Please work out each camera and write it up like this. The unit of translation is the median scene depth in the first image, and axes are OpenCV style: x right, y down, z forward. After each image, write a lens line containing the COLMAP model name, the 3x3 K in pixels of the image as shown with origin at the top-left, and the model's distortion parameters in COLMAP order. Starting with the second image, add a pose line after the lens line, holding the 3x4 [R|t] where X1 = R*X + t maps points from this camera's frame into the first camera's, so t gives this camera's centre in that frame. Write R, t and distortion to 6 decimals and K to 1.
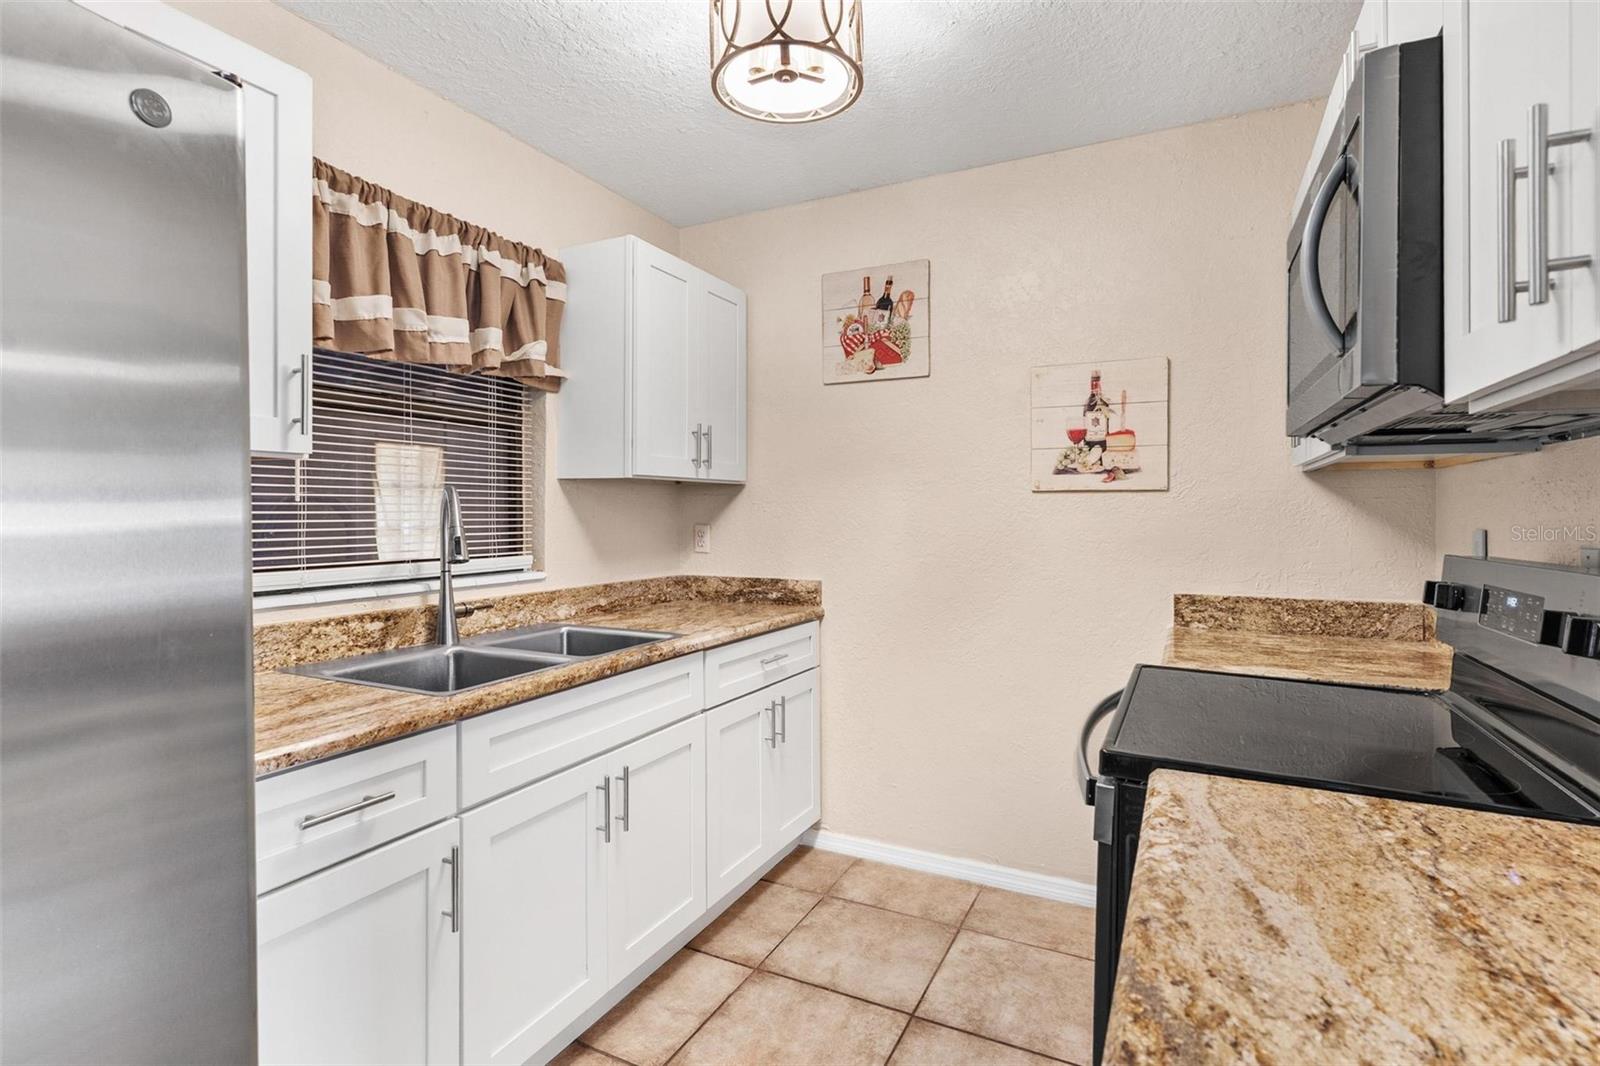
lens RADIAL K [[774.4, 0, 802.3], [0, 774.4, 513.2], [0, 0, 1]] dist [-0.000845, -0.000461]
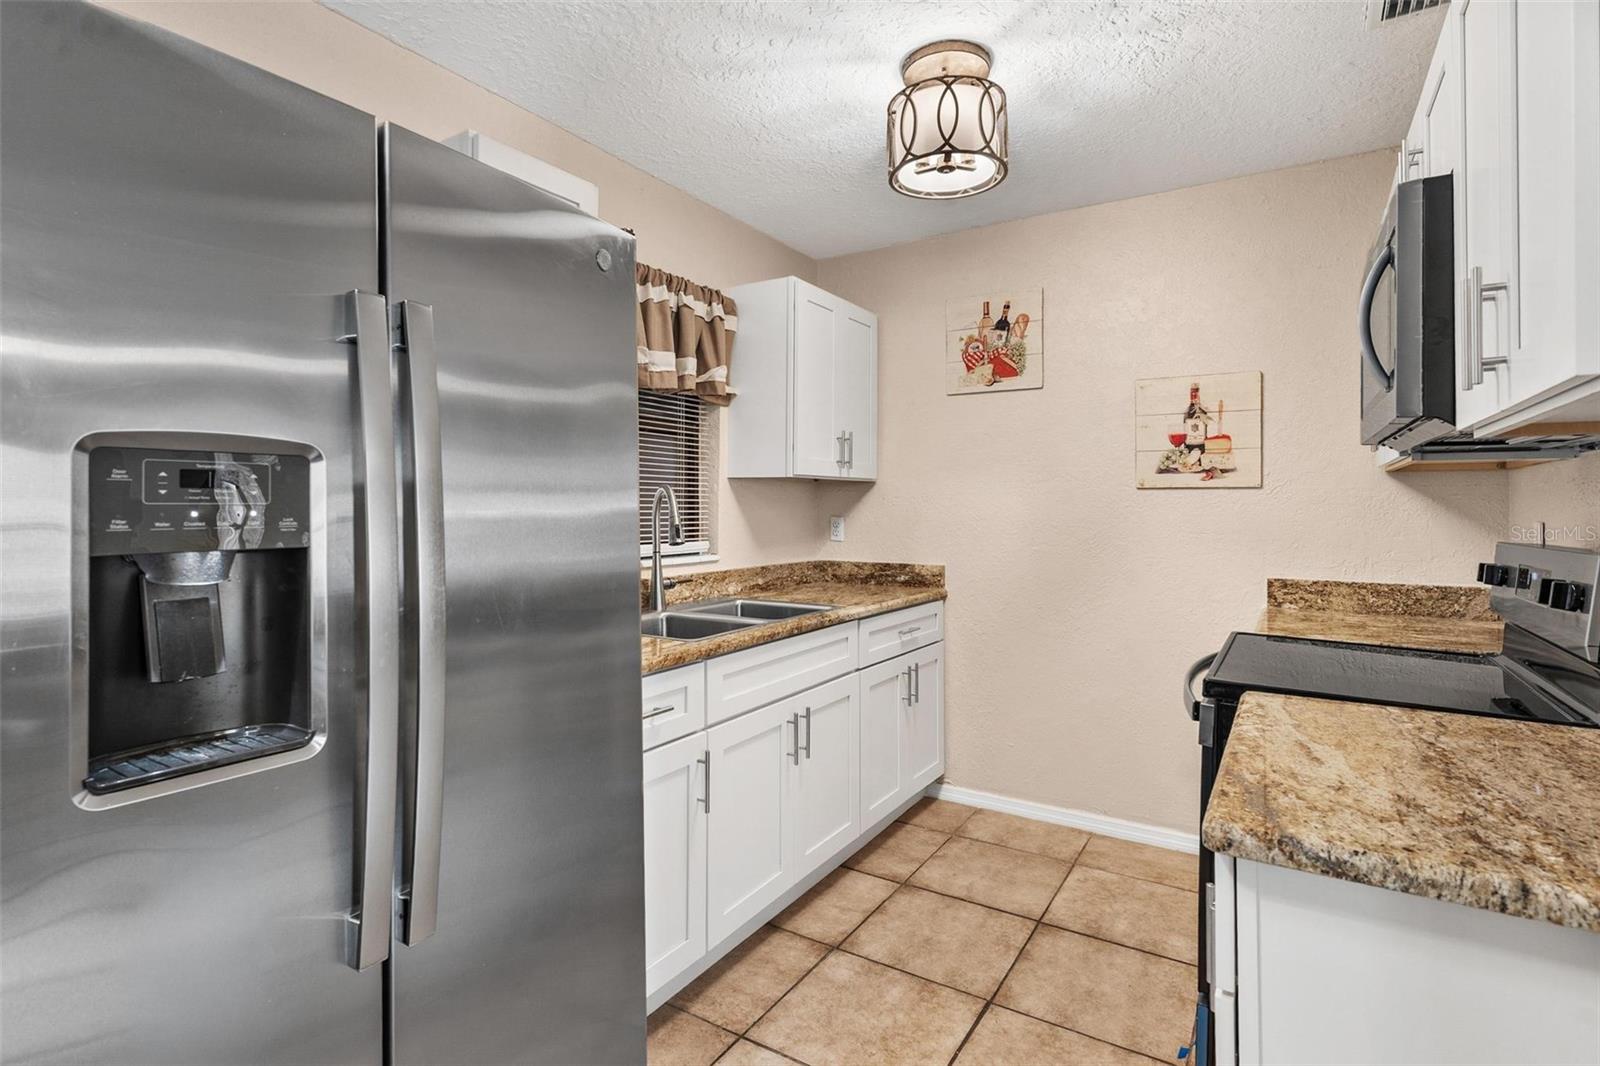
lens RADIAL K [[783.8, 0, 799.6], [0, 783.8, 498.8], [0, 0, 1]] dist [0.000058, 0.000215]
pose [[0.995029, 0.001579, -0.099569, -0.100169], [-0.002649, 0.999940, -0.010621, 0.001028], [0.099546, 0.010832, 0.994974, -0.241734]]
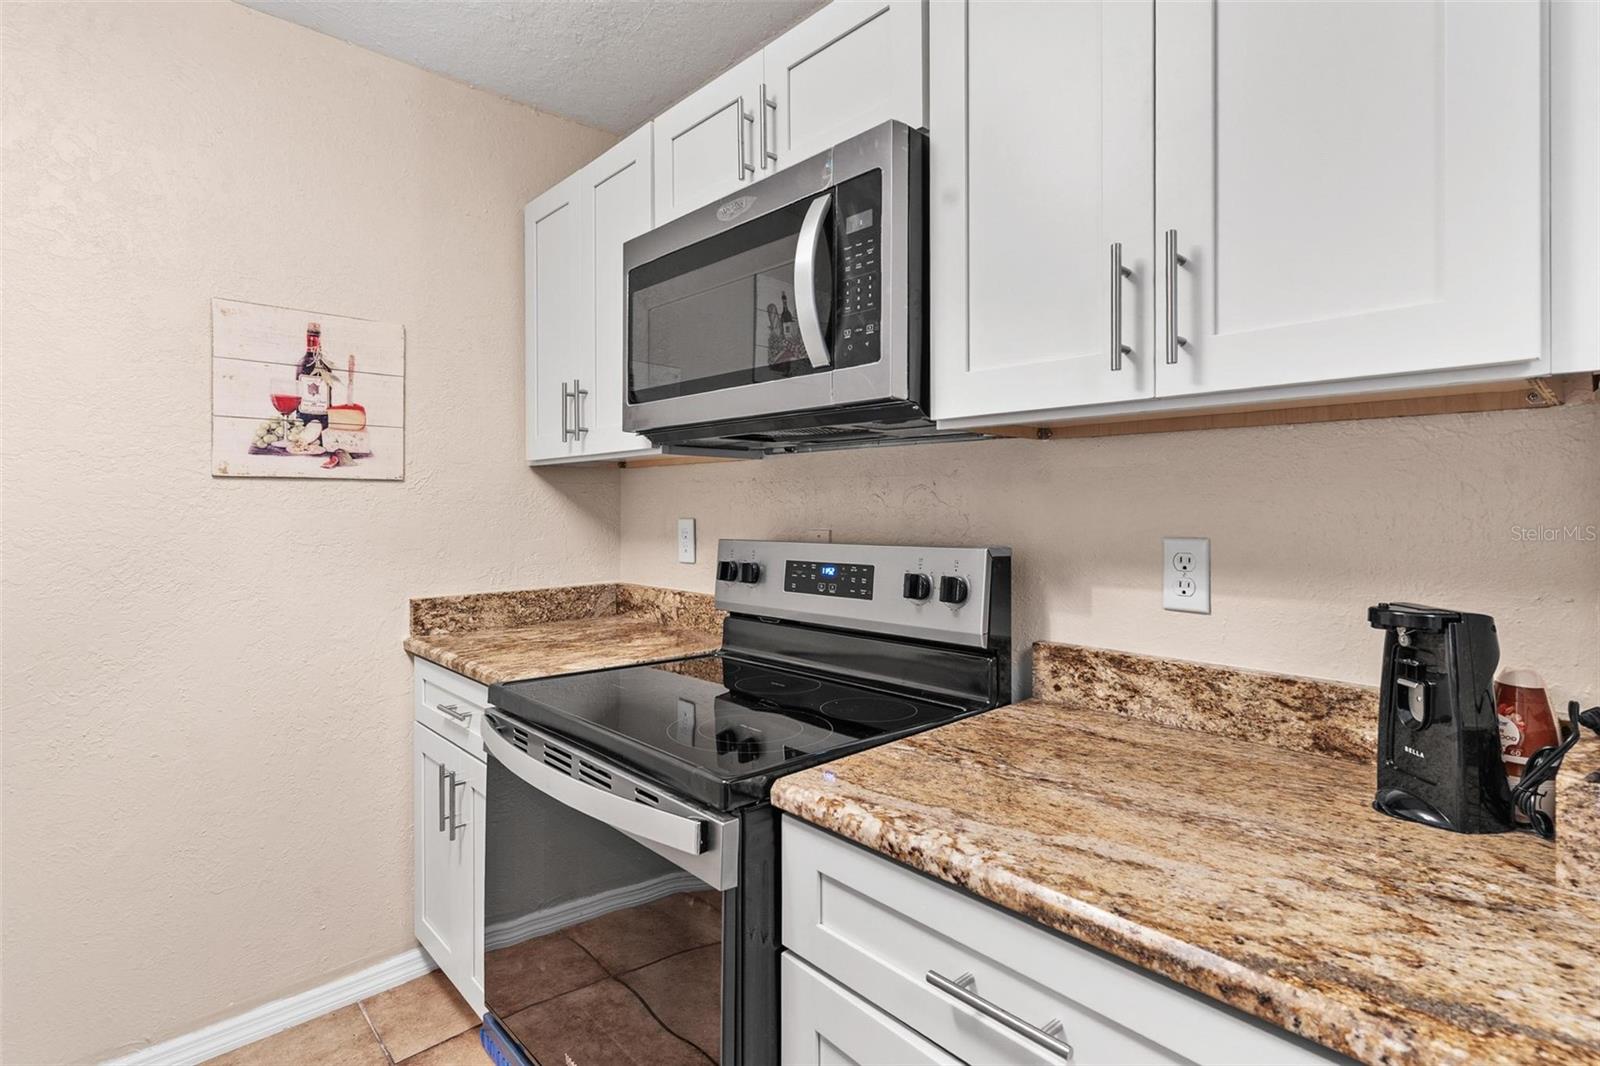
lens RADIAL K [[778.5, 0, 781.2], [0, 778.5, 506.5], [0, 0, 1]] dist [0.001306, 0.000088]
pose [[0.361466, -0.003475, 0.932379, -0.204790], [0.005171, 0.999985, 0.001722, 0.000170], [-0.932371, 0.004199, 0.361478, 0.328251]]
